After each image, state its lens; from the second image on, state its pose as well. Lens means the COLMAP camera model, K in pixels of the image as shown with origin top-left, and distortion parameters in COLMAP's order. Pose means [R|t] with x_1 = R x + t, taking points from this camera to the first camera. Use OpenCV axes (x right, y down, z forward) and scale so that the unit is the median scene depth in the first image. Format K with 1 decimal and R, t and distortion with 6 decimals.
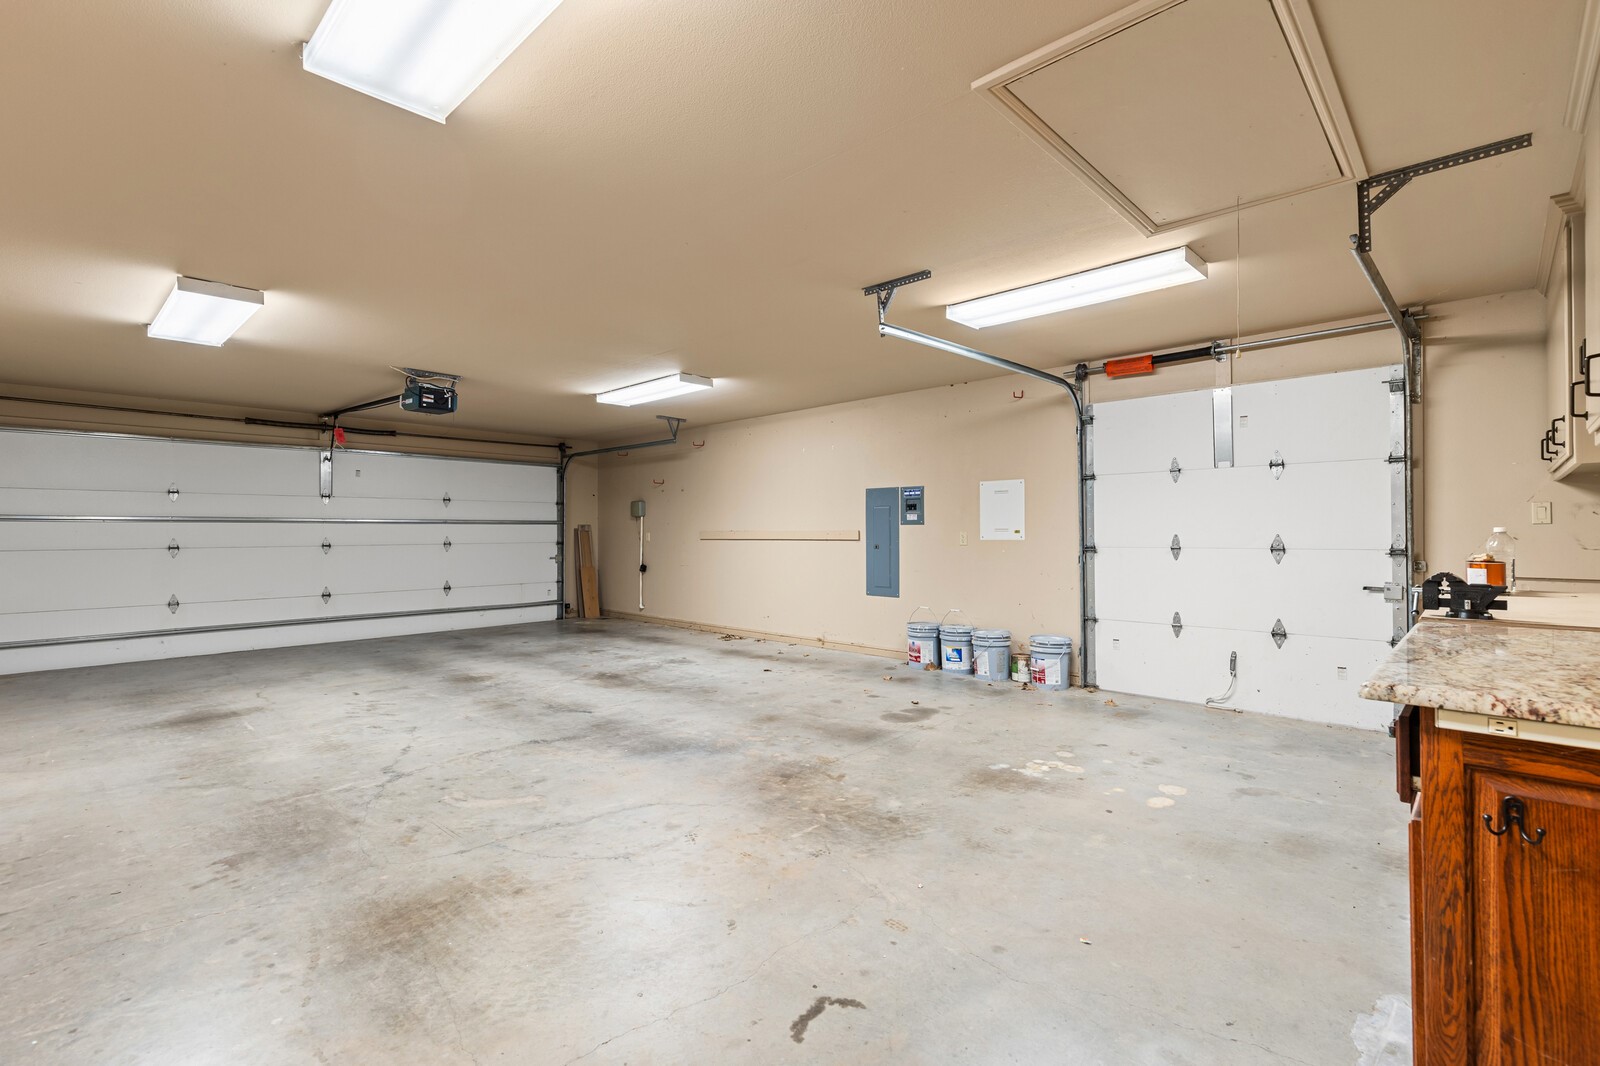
lens RADIAL K [[727.1, 0, 799.7], [0, 727.1, 529.8], [0, 0, 1]] dist [-0.001926, -0.000977]
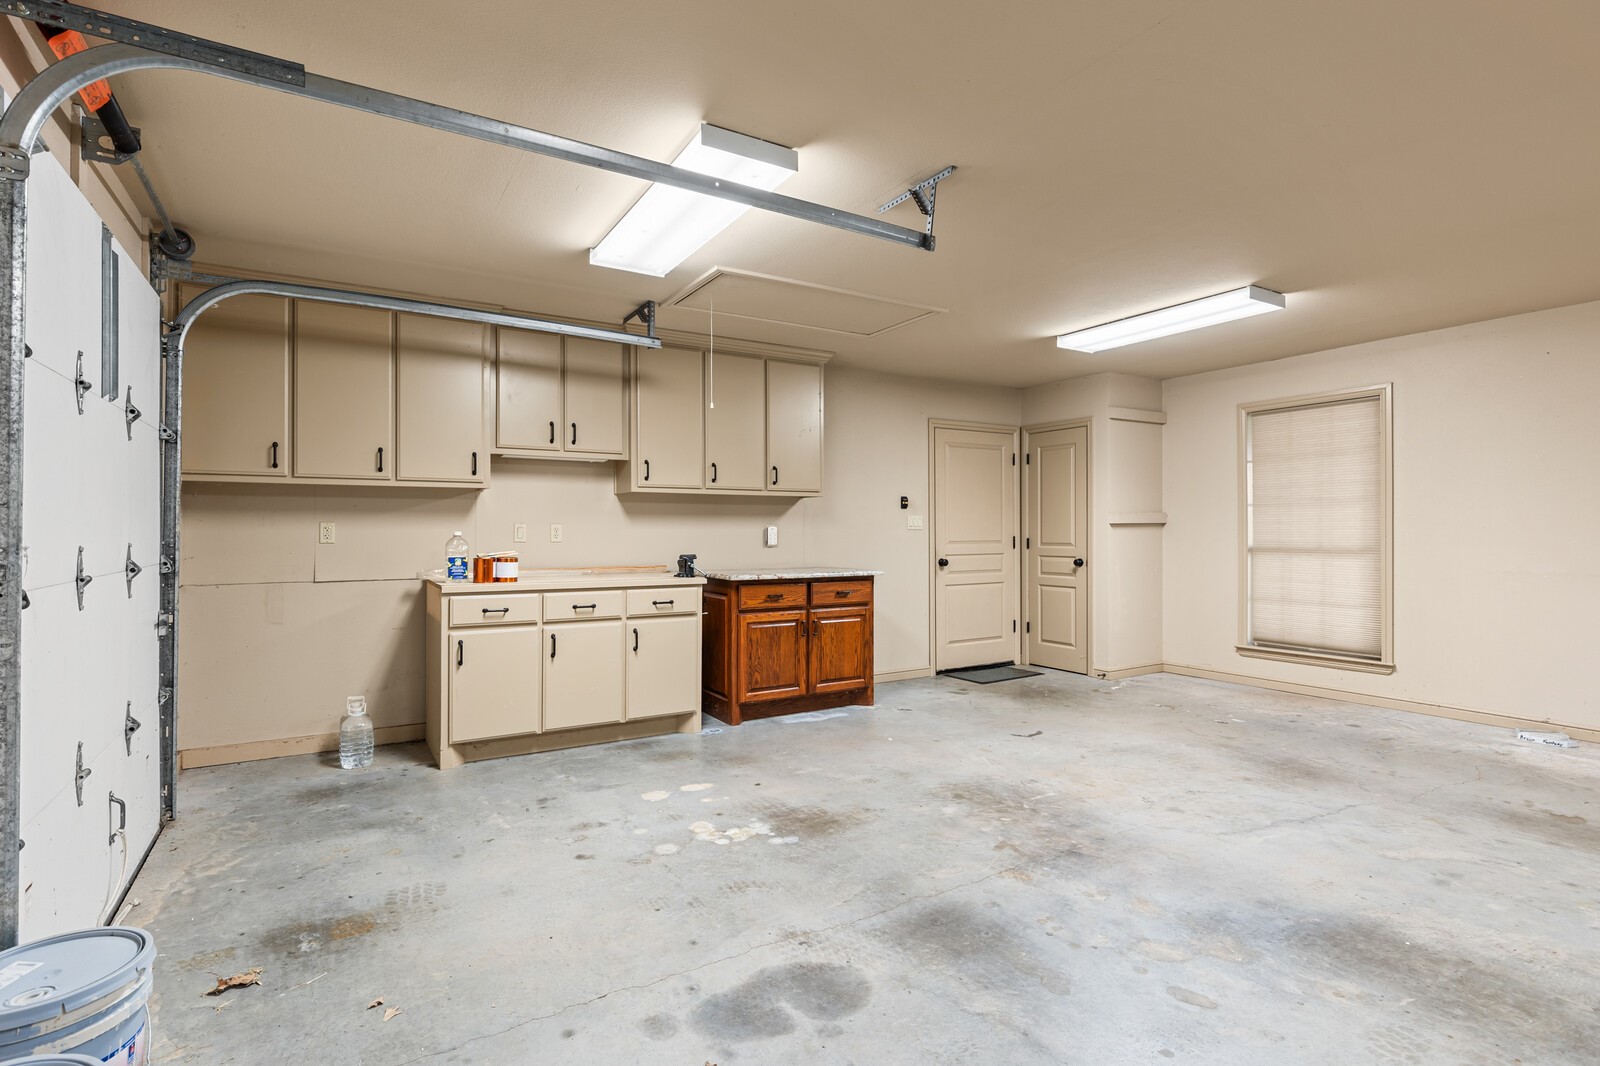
lens RADIAL K [[766.7, 0, 800.1], [0, 766.7, 530.4], [0, 0, 1]] dist [-0.001260, -0.000582]
pose [[-0.964199, 0.005550, 0.265122, 0.045882], [0.004926, 0.999983, -0.003018, 0.002048], [-0.265134, -0.001604, -0.964210, 1.938657]]
